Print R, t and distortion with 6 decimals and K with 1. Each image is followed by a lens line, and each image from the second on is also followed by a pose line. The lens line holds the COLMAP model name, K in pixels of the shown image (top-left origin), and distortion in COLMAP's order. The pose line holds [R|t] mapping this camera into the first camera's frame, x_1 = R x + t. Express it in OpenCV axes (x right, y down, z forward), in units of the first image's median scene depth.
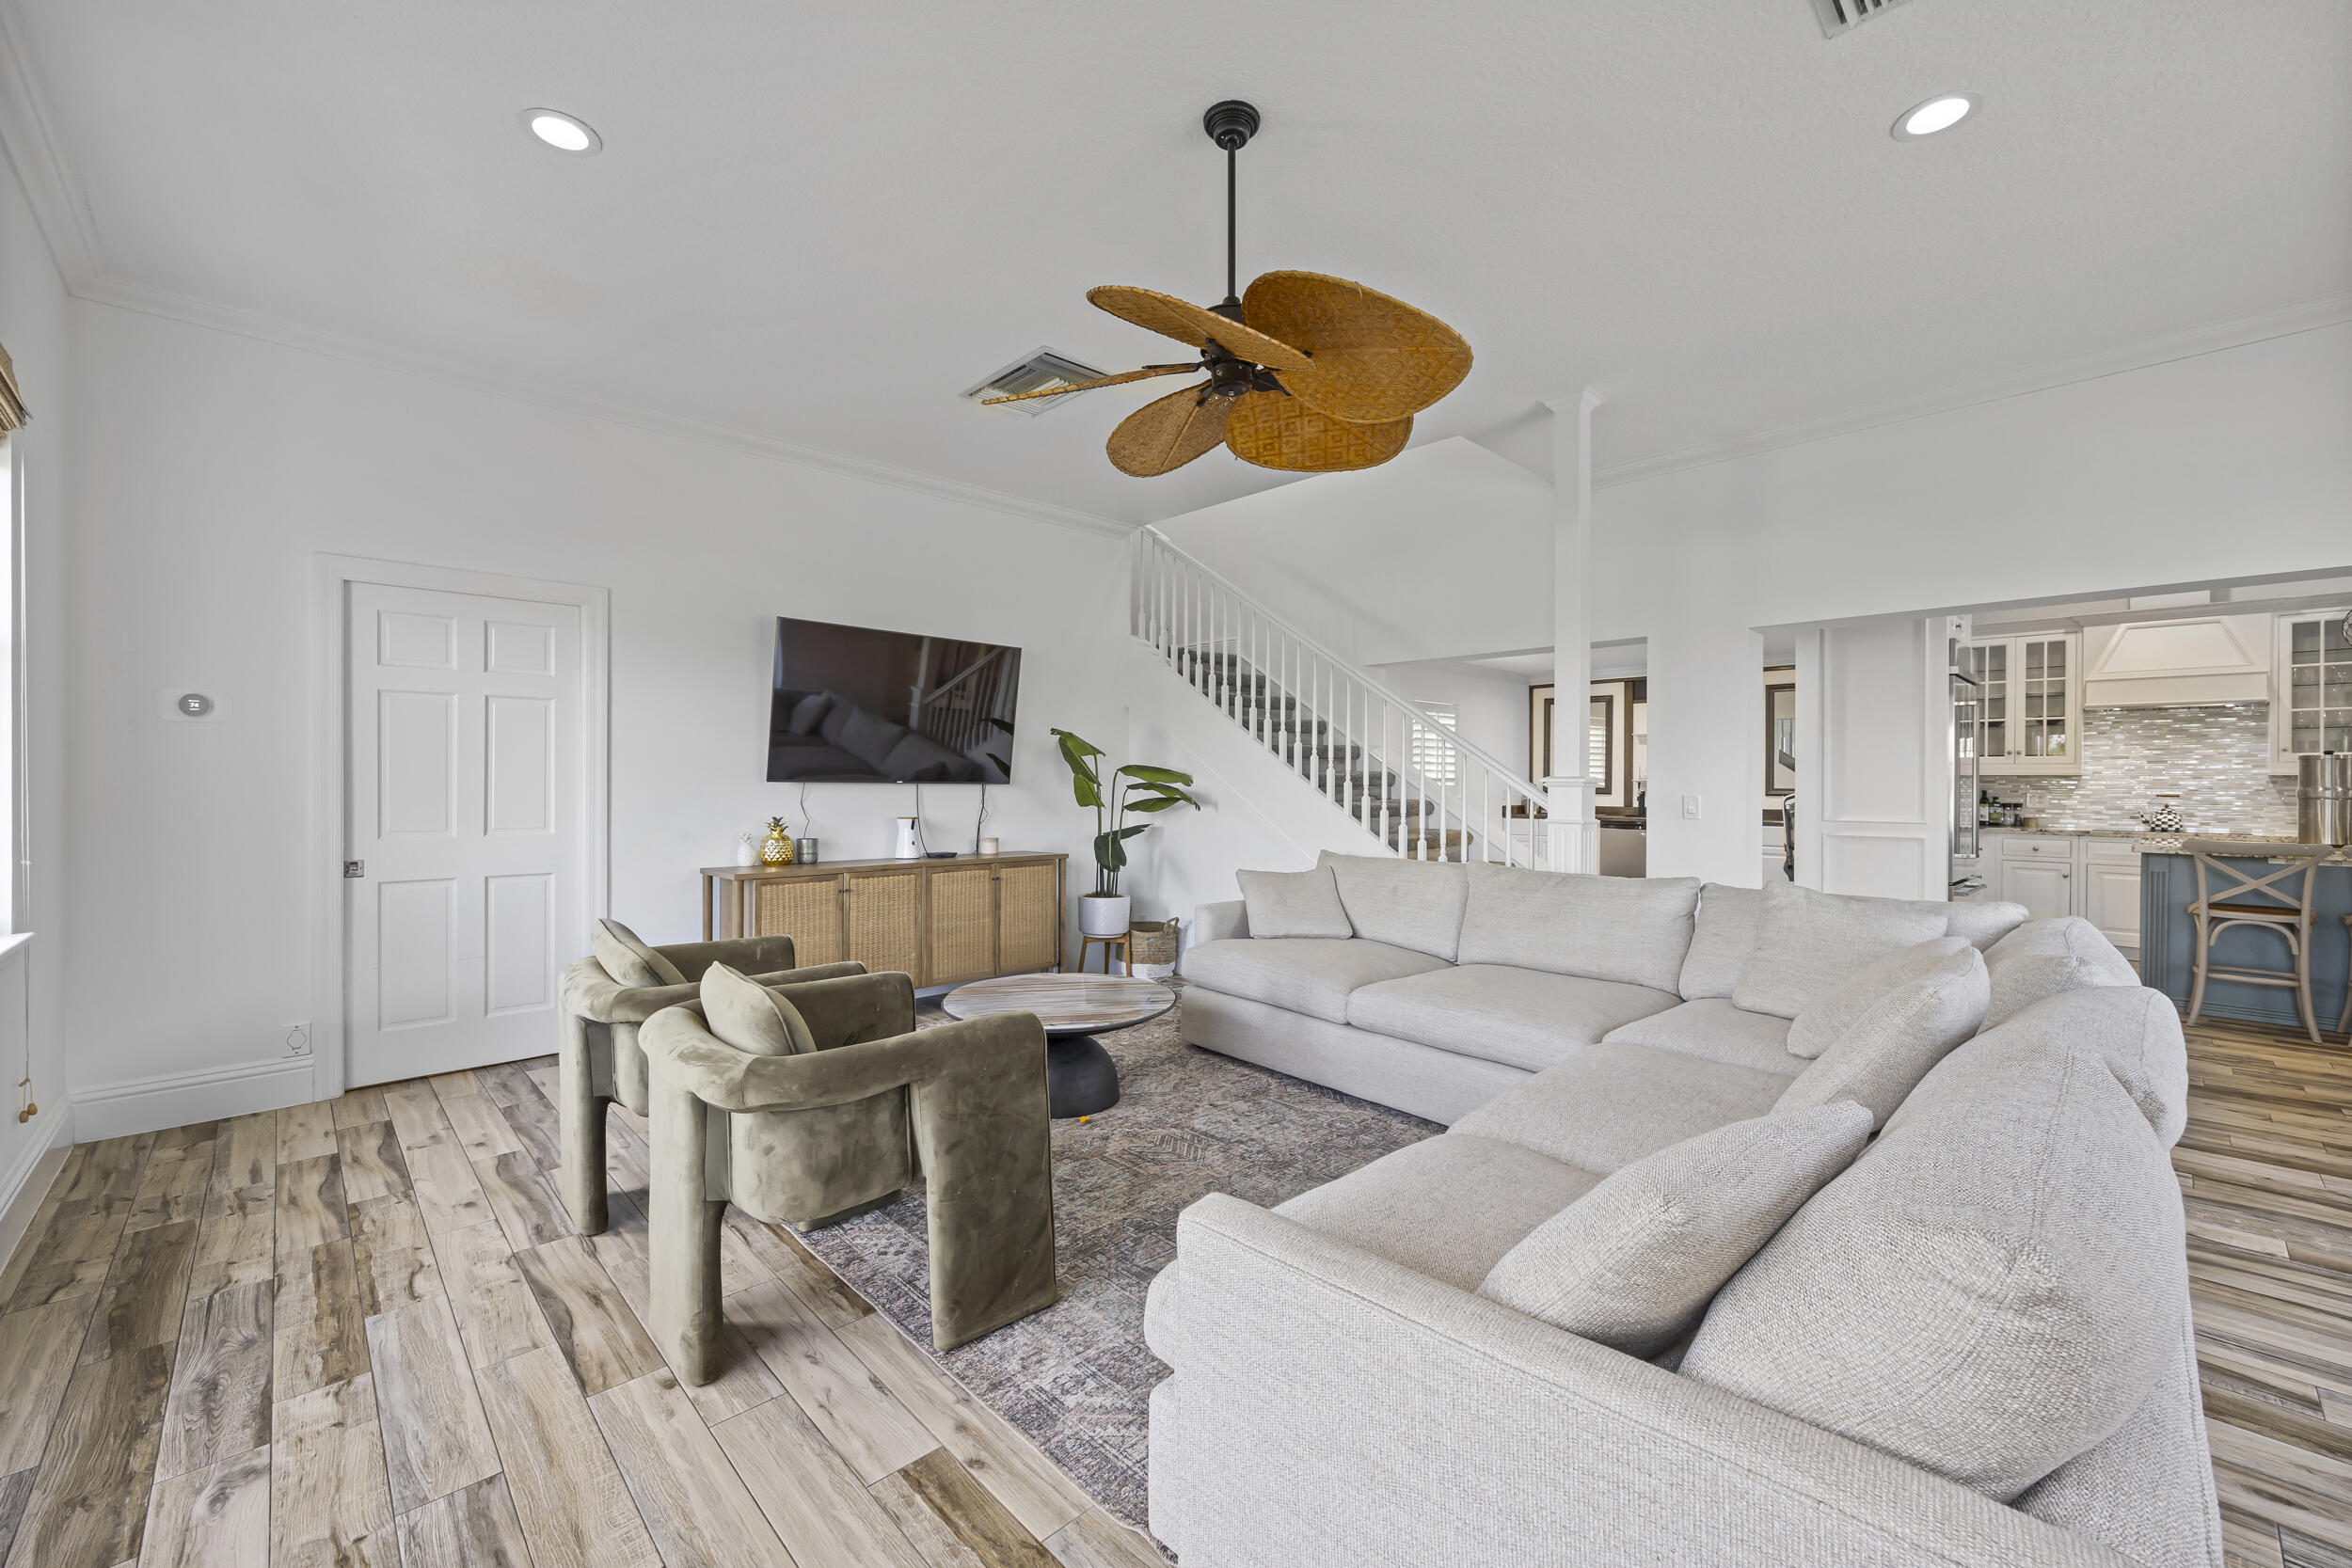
lens RADIAL K [[938.2, 0, 1187.2], [0, 938.2, 784.9], [0, 0, 1]] dist [0.010311, -0.000605]
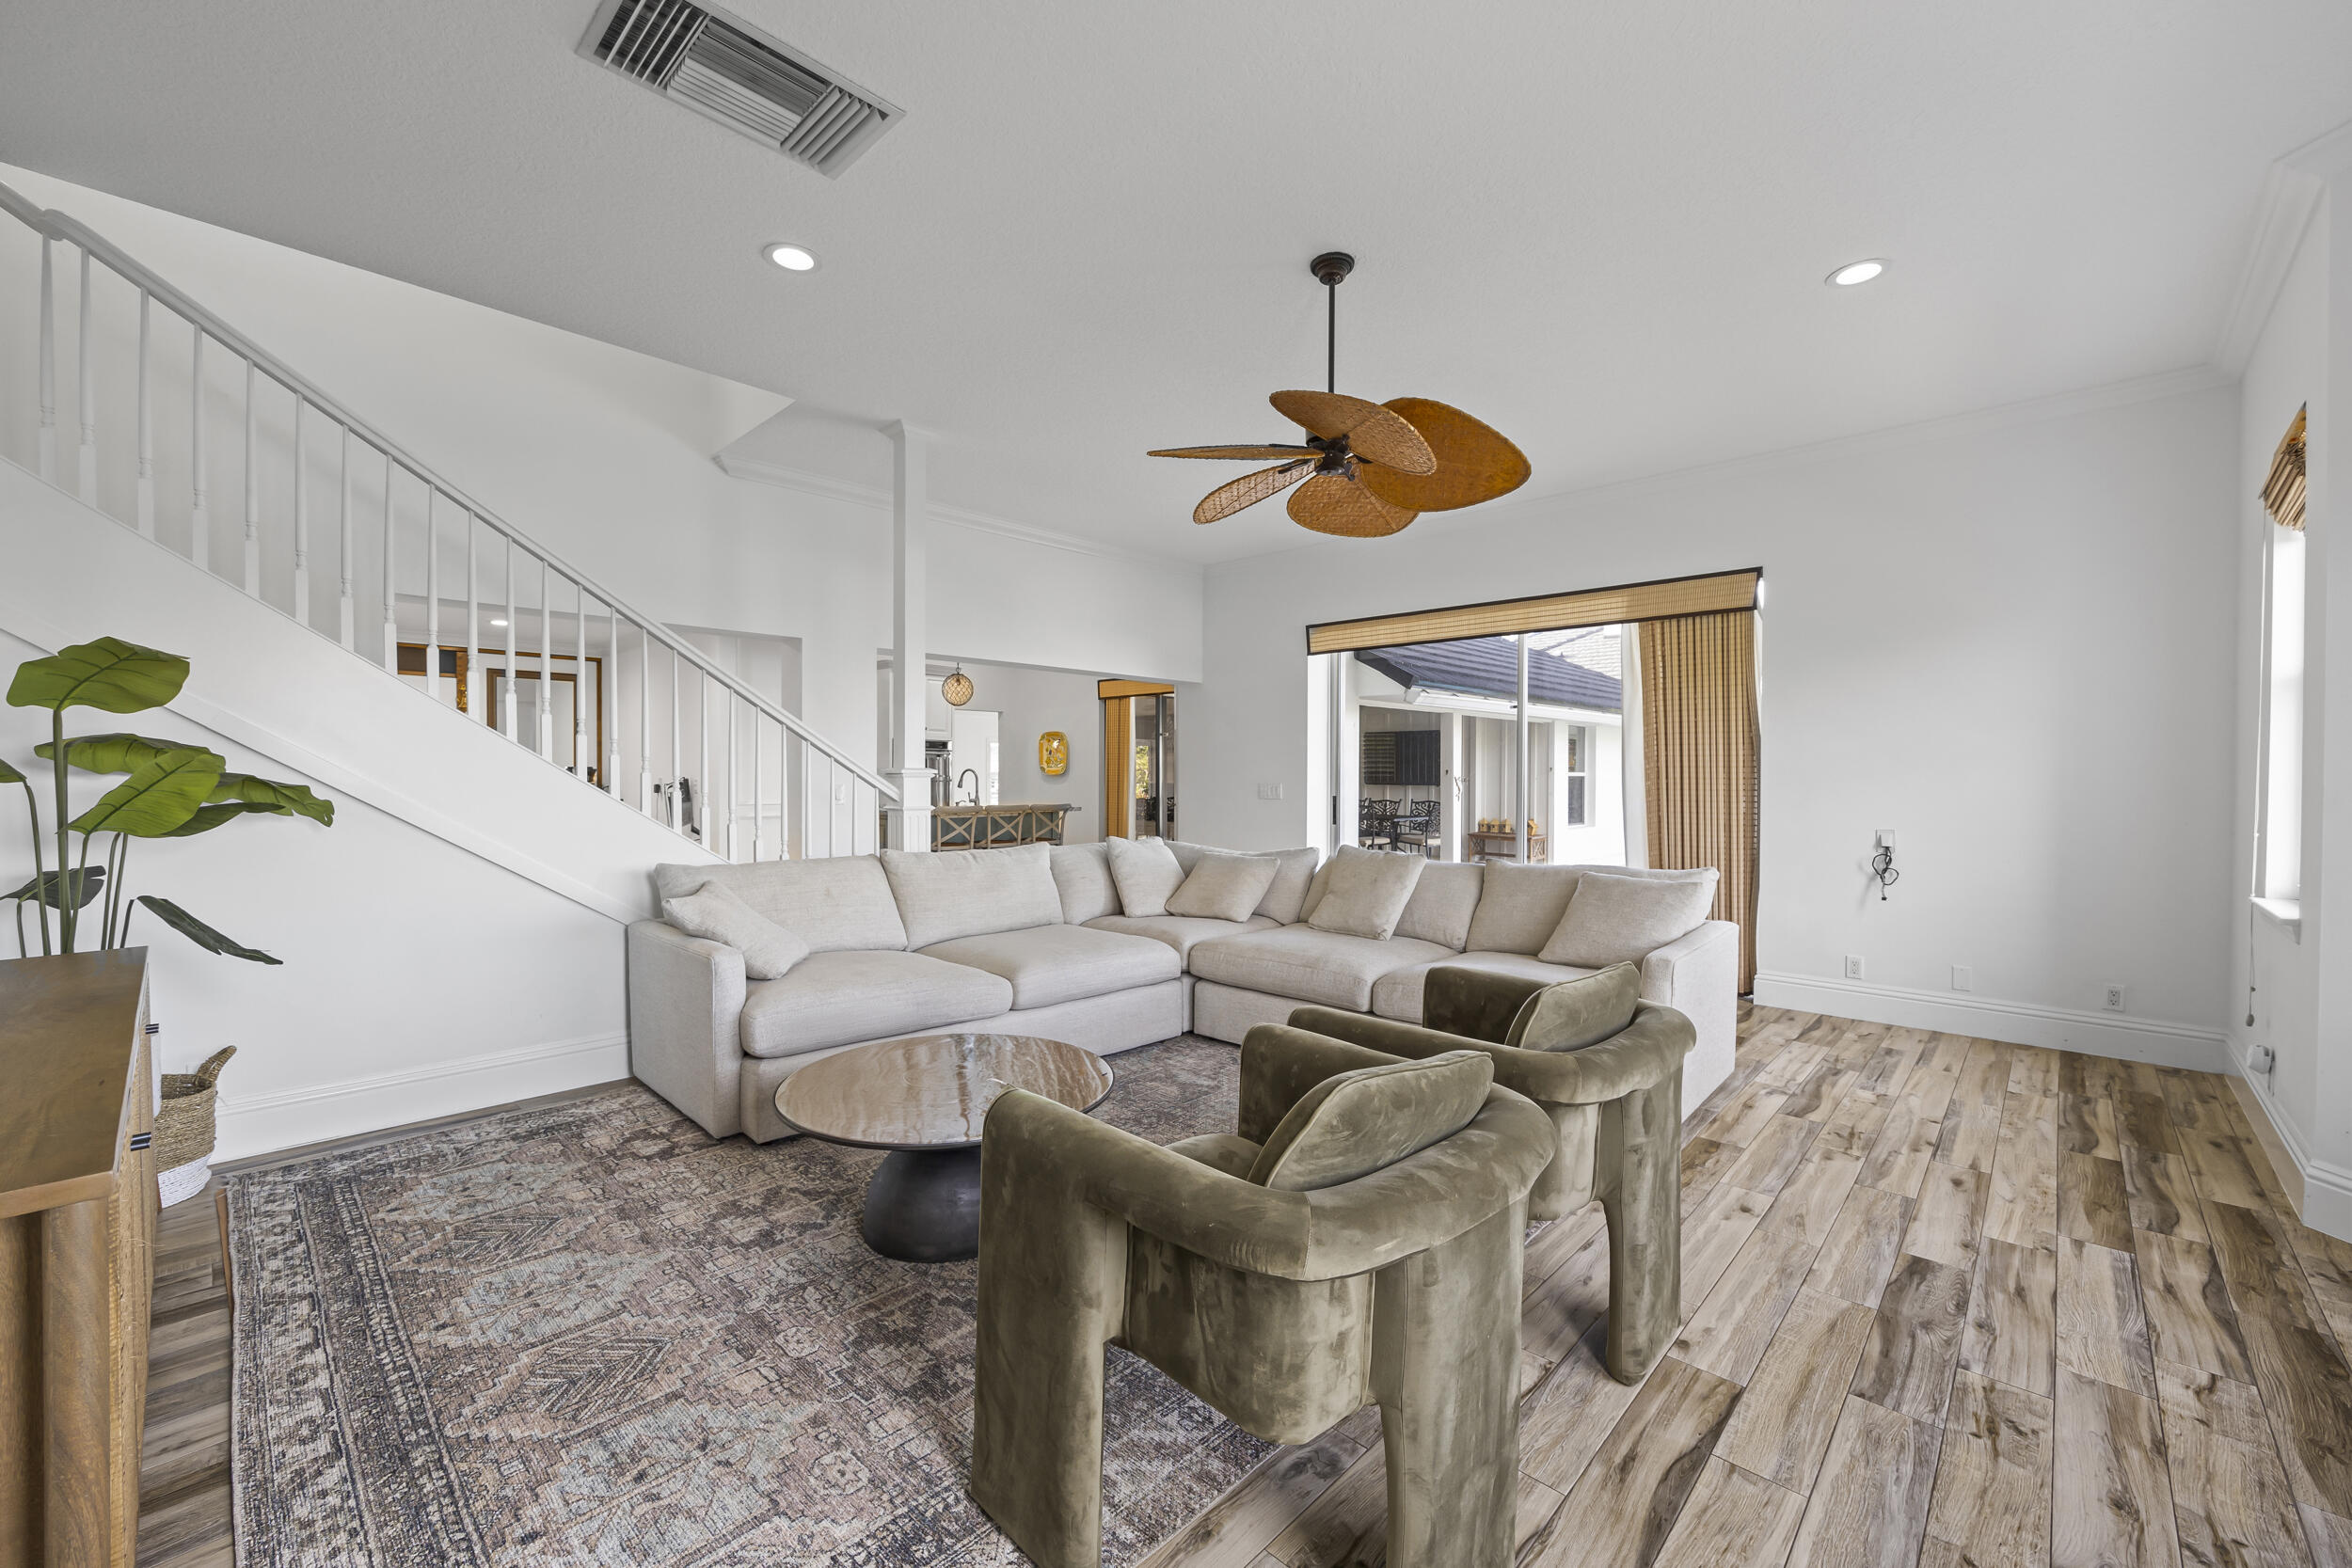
lens RADIAL K [[938.2, 0, 1153.8], [0, 938.2, 772.7], [0, 0, 1]] dist [0.010311, -0.000605]
pose [[-0.035938, 0.002391, 0.999351, -1.551890], [-0.005555, 0.999981, -0.002592, -0.007398], [-0.999339, -0.005644, -0.035924, 1.593984]]
